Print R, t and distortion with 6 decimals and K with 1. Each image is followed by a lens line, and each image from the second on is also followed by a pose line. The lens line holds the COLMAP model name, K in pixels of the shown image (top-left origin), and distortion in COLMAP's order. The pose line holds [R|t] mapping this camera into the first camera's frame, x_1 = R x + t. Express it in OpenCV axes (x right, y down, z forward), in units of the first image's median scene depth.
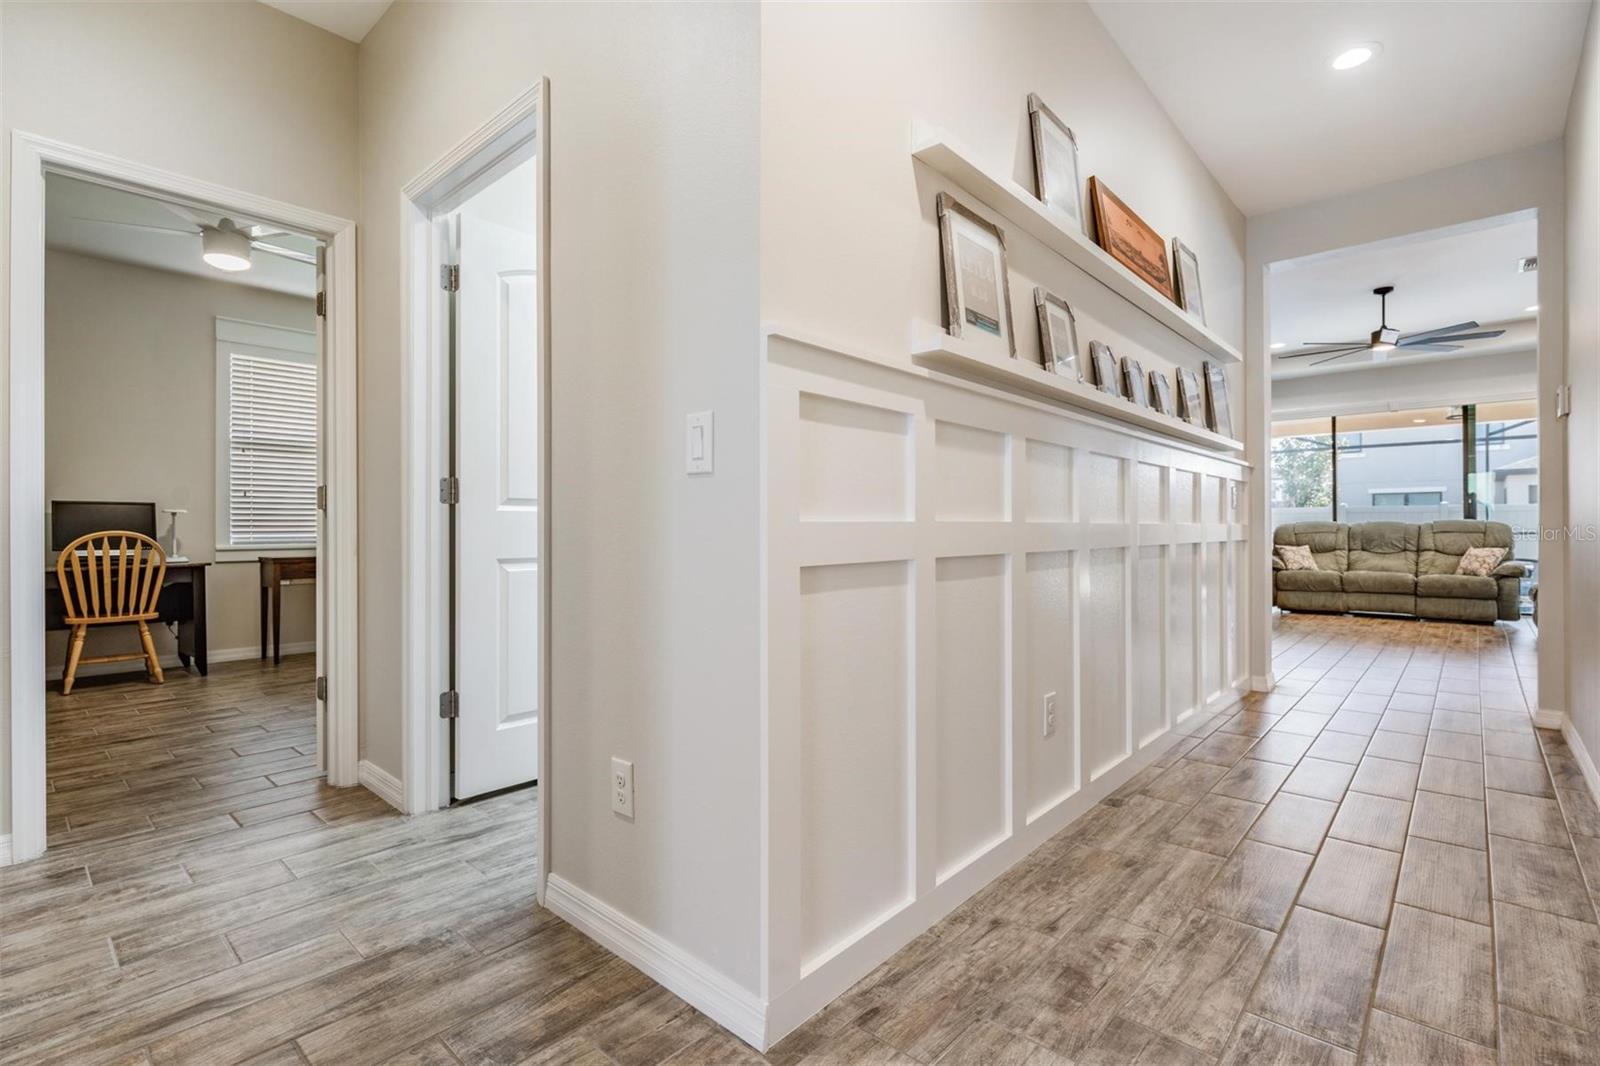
lens RADIAL K [[721.3, 0, 797.3], [0, 721.3, 529.1], [0, 0, 1]] dist [0.002918, -0.001606]
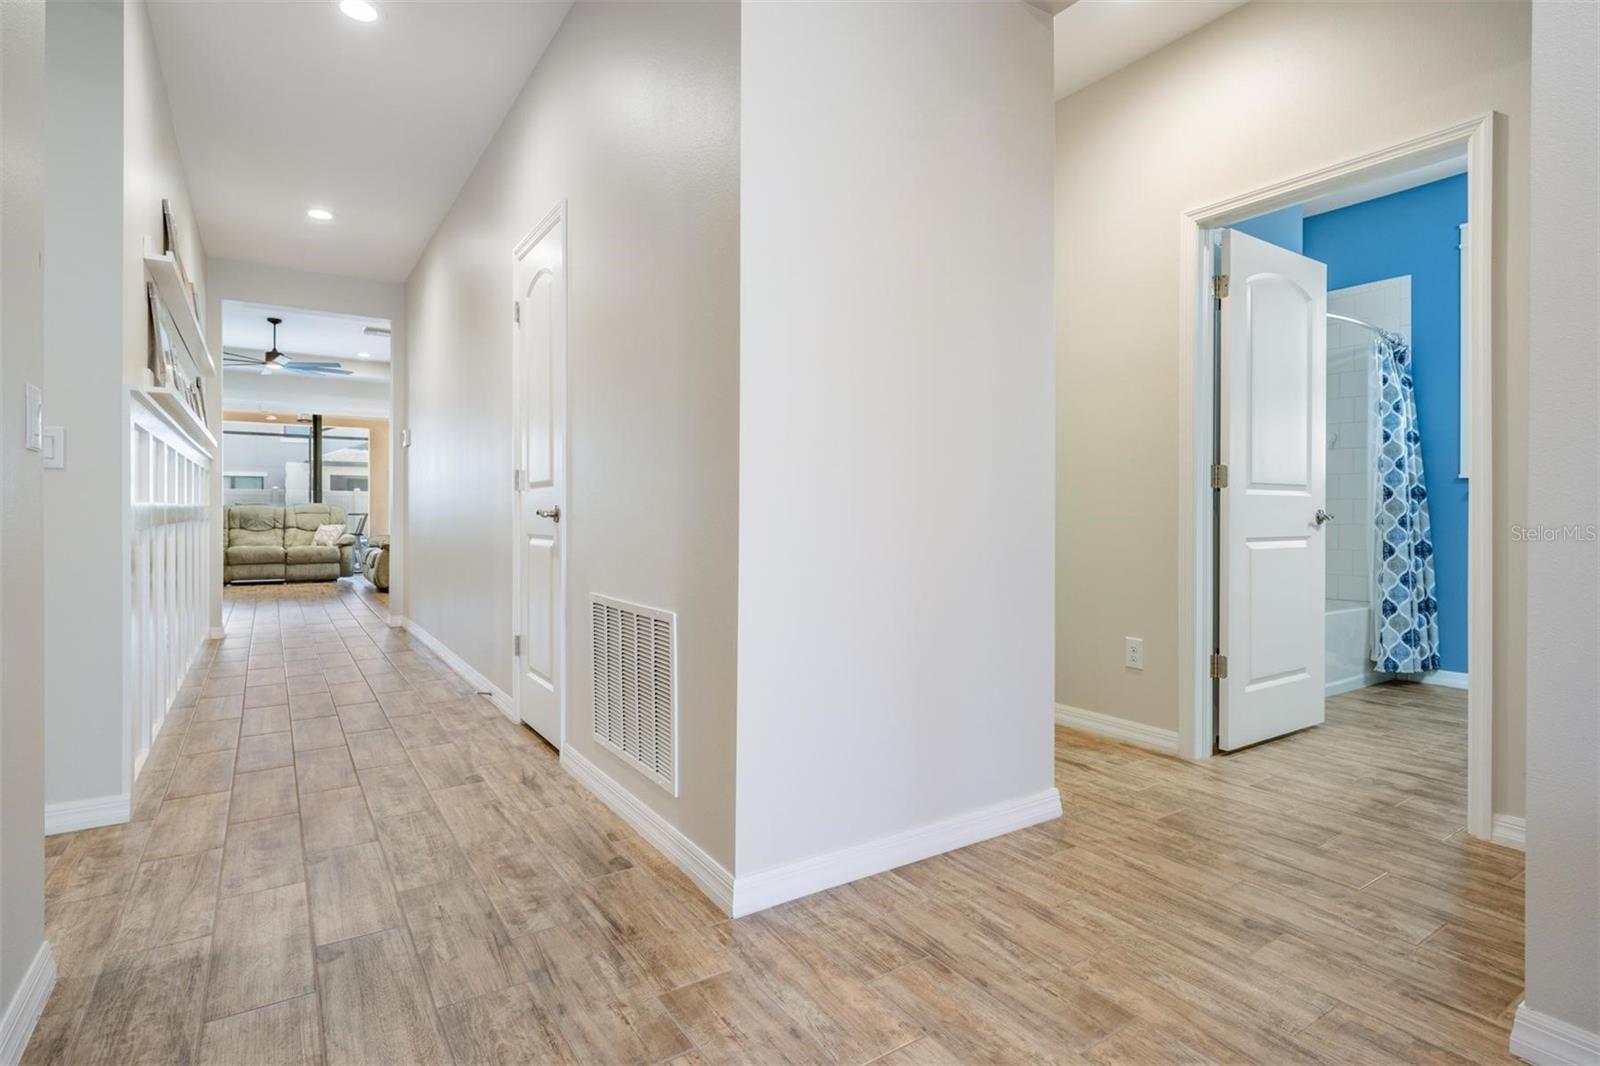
lens RADIAL K [[790.0, 0, 795.3], [0, 790.0, 525.5], [0, 0, 1]] dist [-0.001200, 0.001788]
pose [[0.225709, -0.011222, 0.974130, -0.278215], [-0.006540, 0.999894, 0.013034, 0.002631], [-0.974173, -0.009313, 0.225611, -0.167592]]
